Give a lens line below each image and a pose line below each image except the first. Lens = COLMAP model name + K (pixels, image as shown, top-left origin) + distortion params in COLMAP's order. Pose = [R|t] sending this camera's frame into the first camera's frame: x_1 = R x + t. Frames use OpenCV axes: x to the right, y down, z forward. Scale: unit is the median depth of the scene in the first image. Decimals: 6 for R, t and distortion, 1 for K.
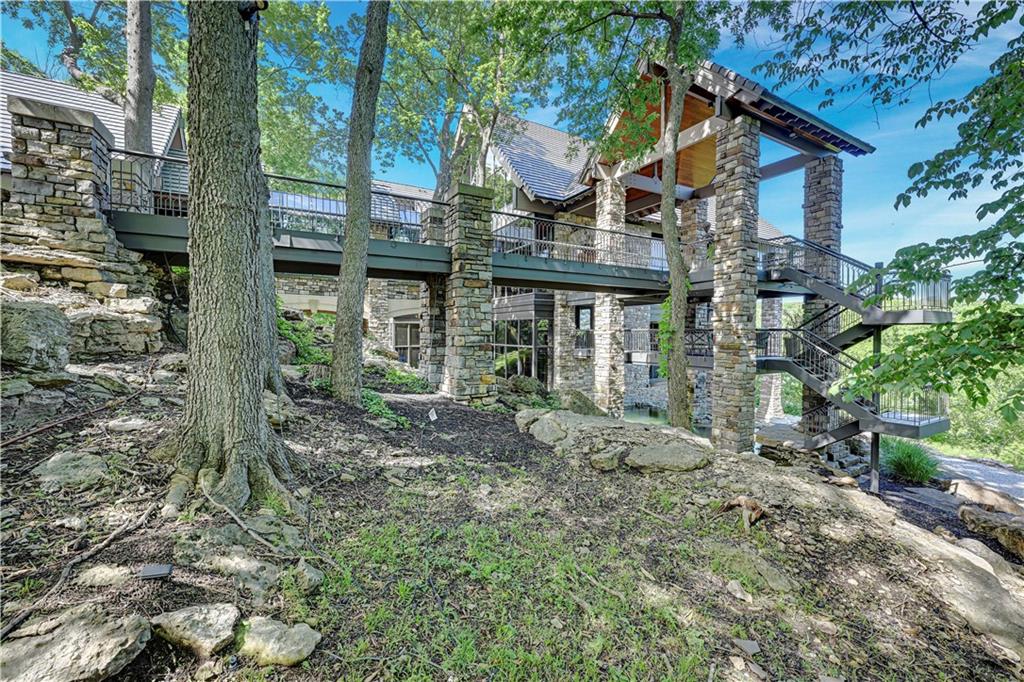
lens RADIAL K [[410.5, 0, 510.9], [0, 410.5, 338.7], [0, 0, 1]] dist [0.000880, 0.000098]
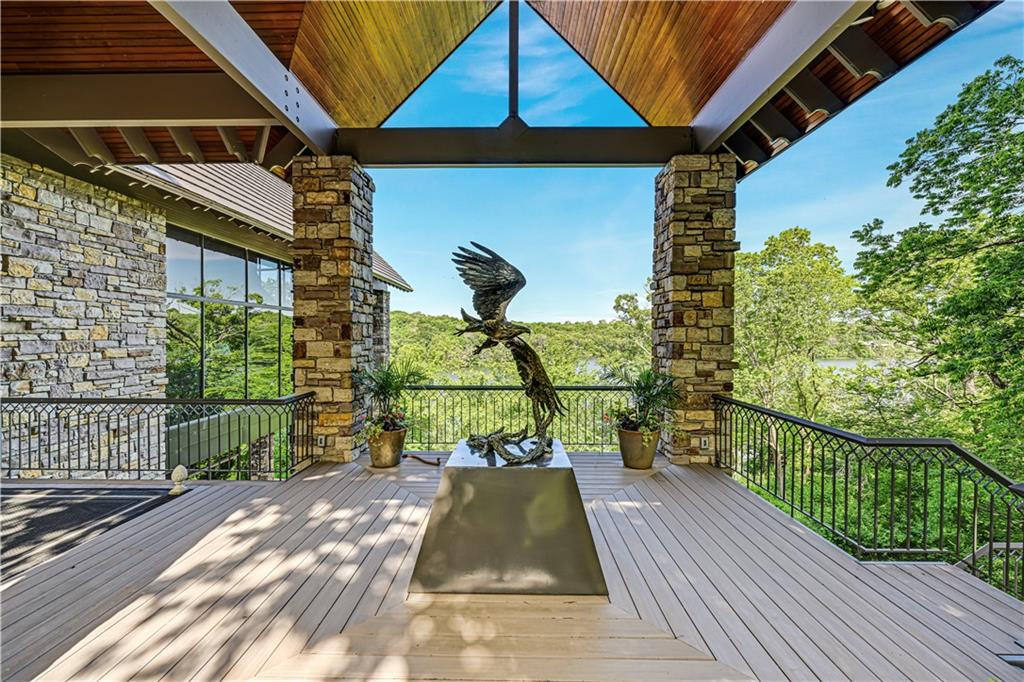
lens RADIAL K [[410.5, 0, 510.2], [0, 410.5, 341.0], [0, 0, 1]] dist [0.000880, 0.000098]
pose [[0.511520, -0.009055, 0.859224, 0.245526], [0.008124, 0.999951, 0.005701, -0.202435], [-0.859233, 0.004064, 0.511568, 0.729084]]
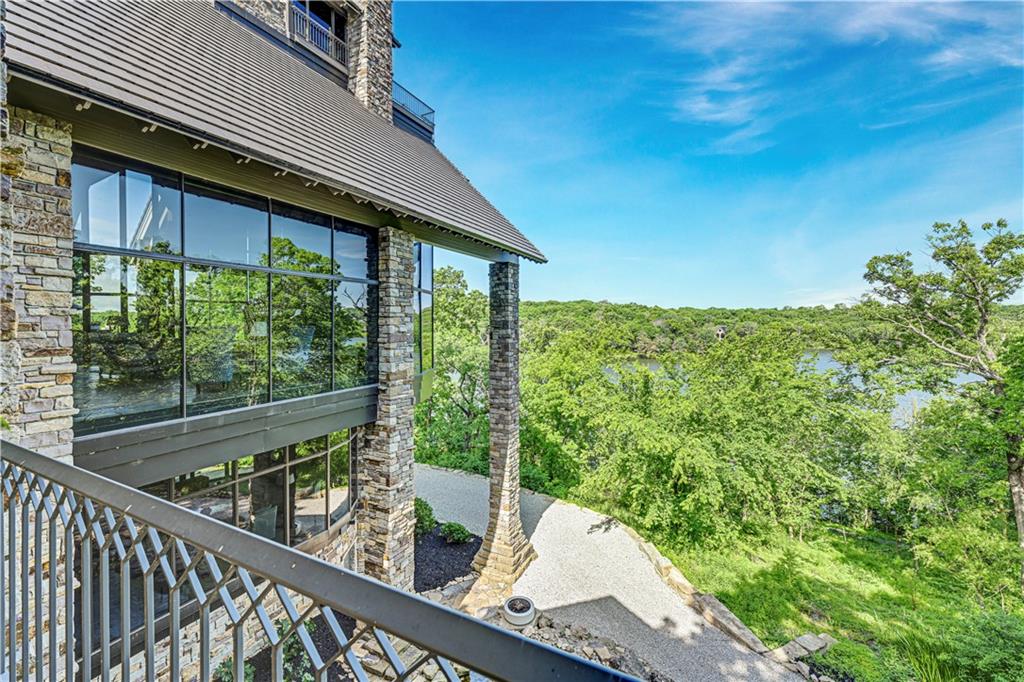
lens RADIAL K [[410.5, 0, 510.4], [0, 410.5, 327.4], [0, 0, 1]] dist [0.000880, 0.000098]
pose [[0.837505, -0.004578, 0.546410, 0.536001], [0.009500, 0.999936, -0.006183, -0.185864], [-0.546347, 0.010369, 0.837495, 0.831848]]
